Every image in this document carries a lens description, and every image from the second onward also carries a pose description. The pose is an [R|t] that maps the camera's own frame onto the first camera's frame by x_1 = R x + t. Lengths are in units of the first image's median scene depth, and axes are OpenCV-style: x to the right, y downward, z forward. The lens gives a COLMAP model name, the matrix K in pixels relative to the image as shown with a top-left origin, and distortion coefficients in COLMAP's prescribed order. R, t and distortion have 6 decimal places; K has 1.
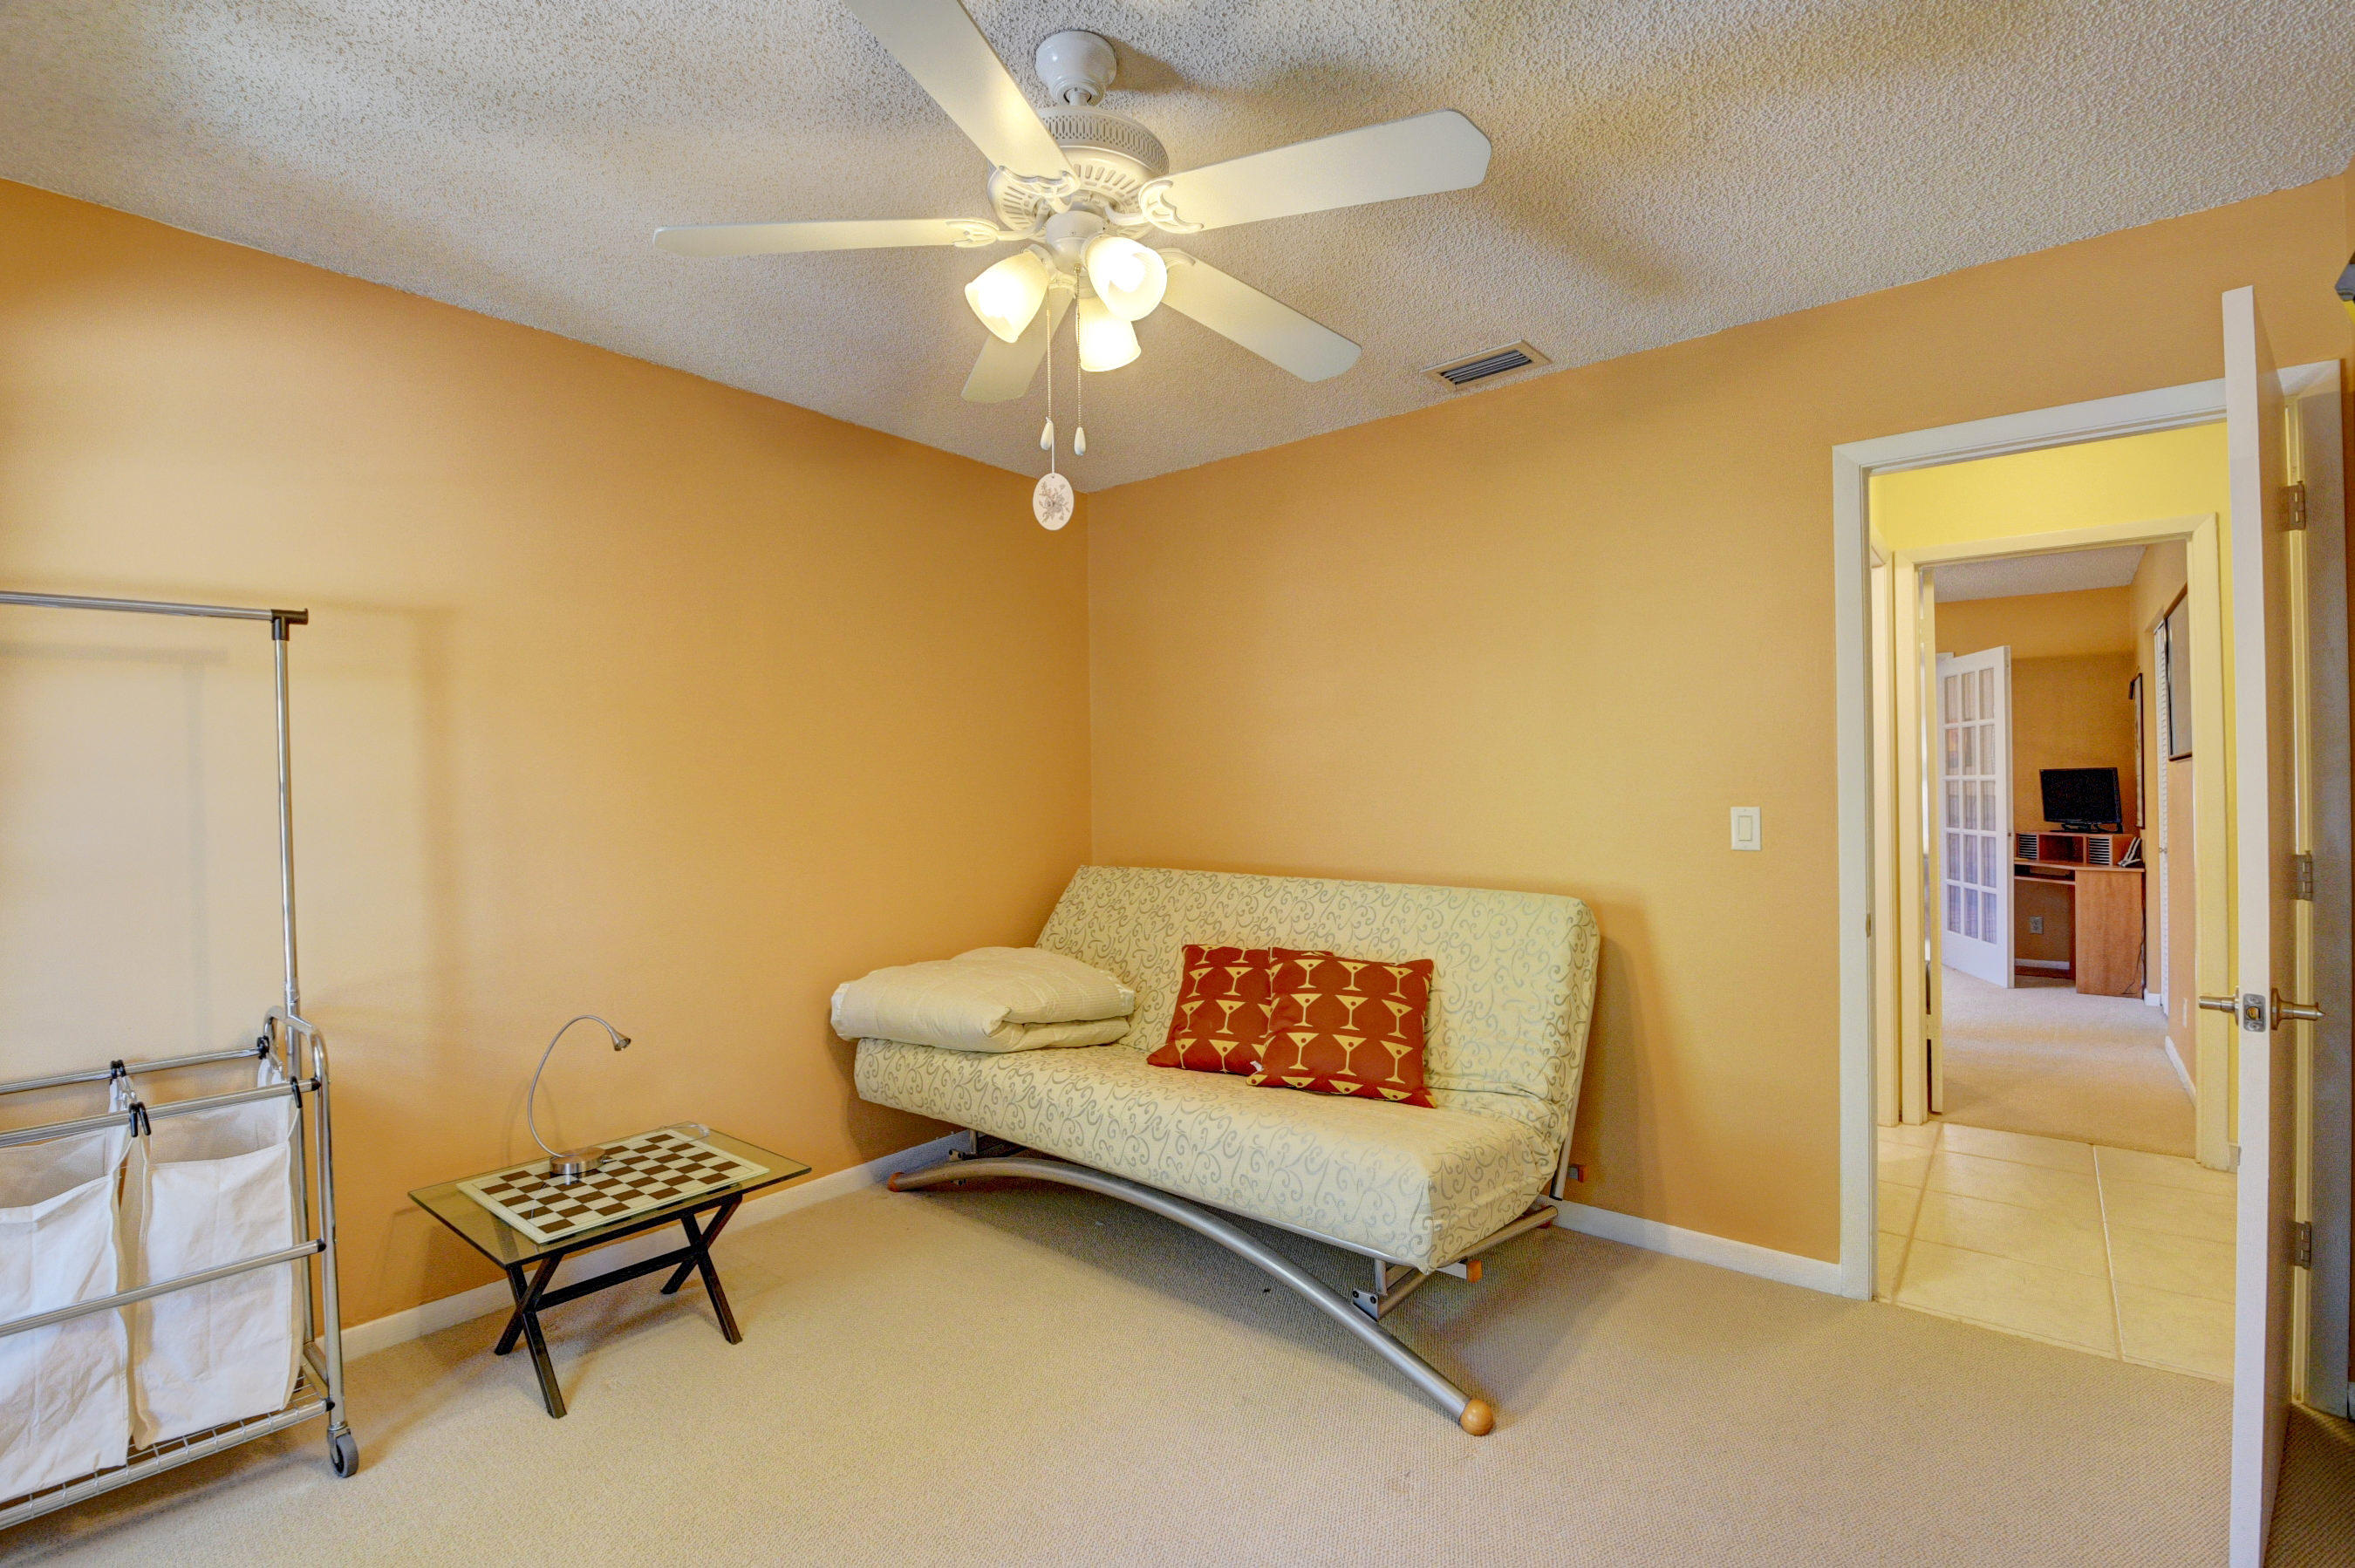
lens RADIAL K [[1036.2, 0, 1181.5], [0, 1036.2, 783.9], [0, 0, 1]] dist [0.033524, -0.046740]
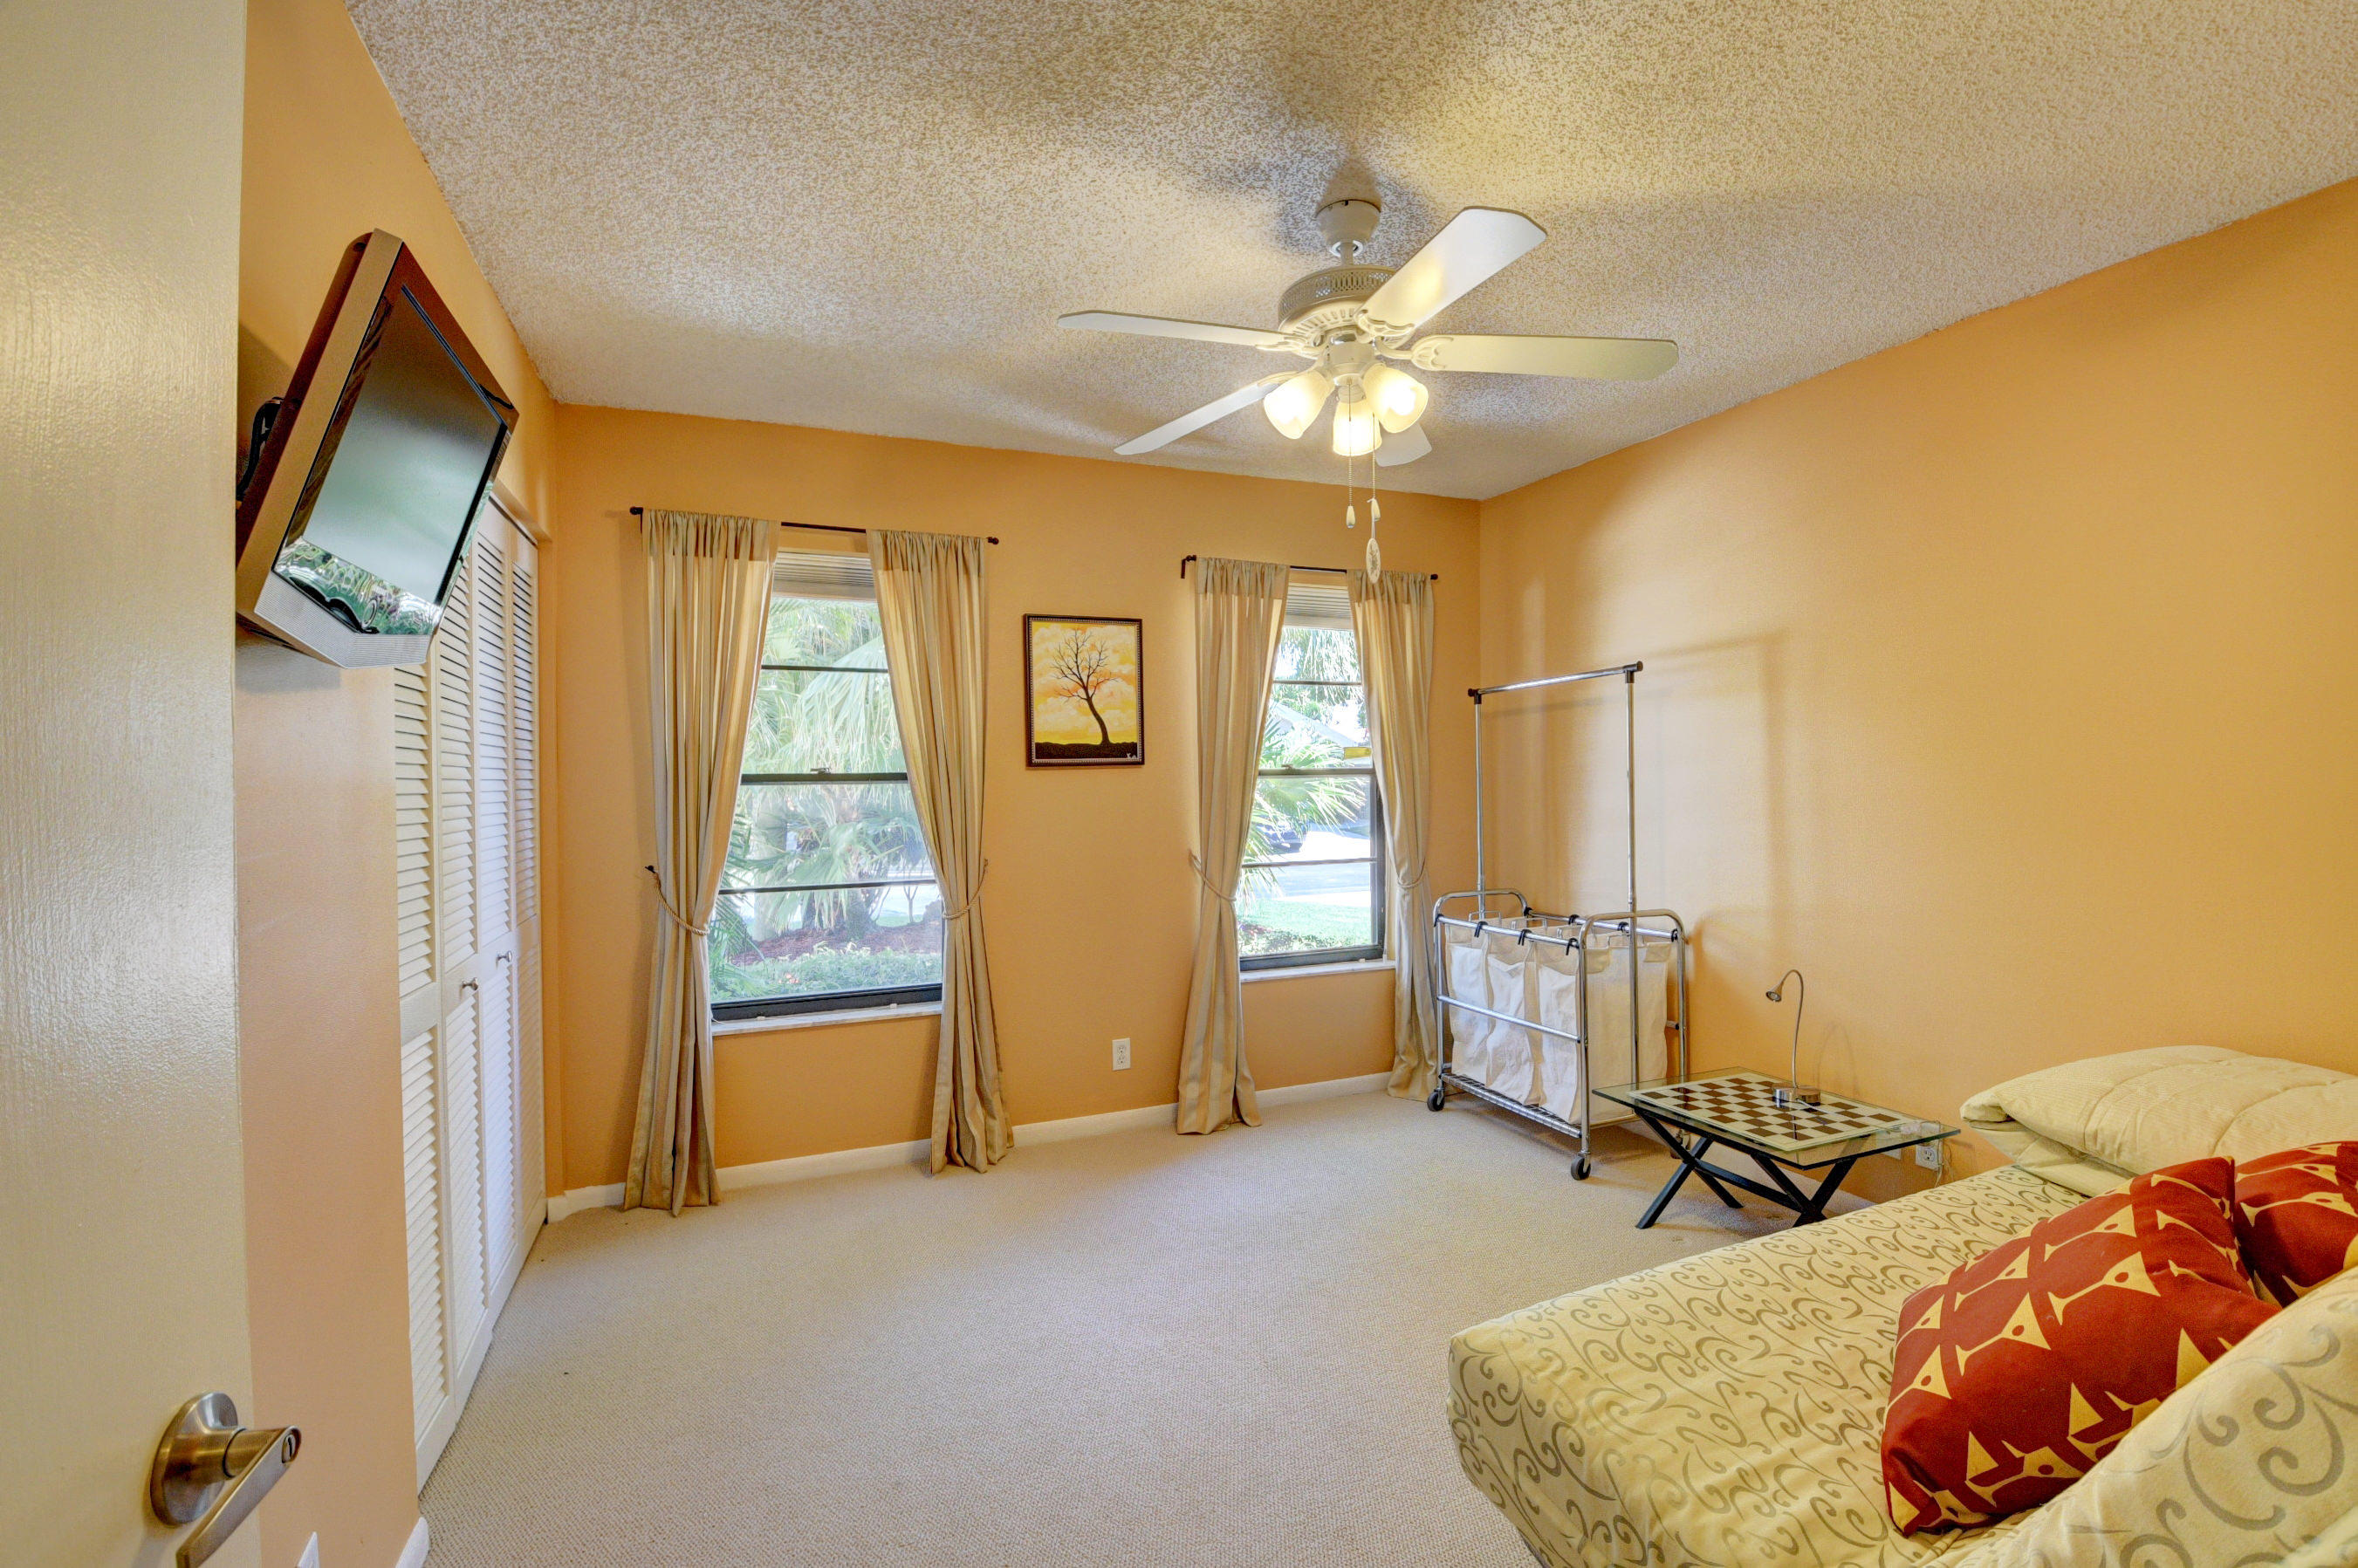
lens RADIAL K [[1037.5, 0, 1183.0], [0, 1037.5, 783.9], [0, 0, 1]] dist [0.033524, -0.046740]
pose [[-0.491309, 0.023115, -0.870679, 0.798566], [0.015901, 0.999719, 0.017568, -0.015530], [0.870840, -0.005213, -0.491538, 1.016698]]
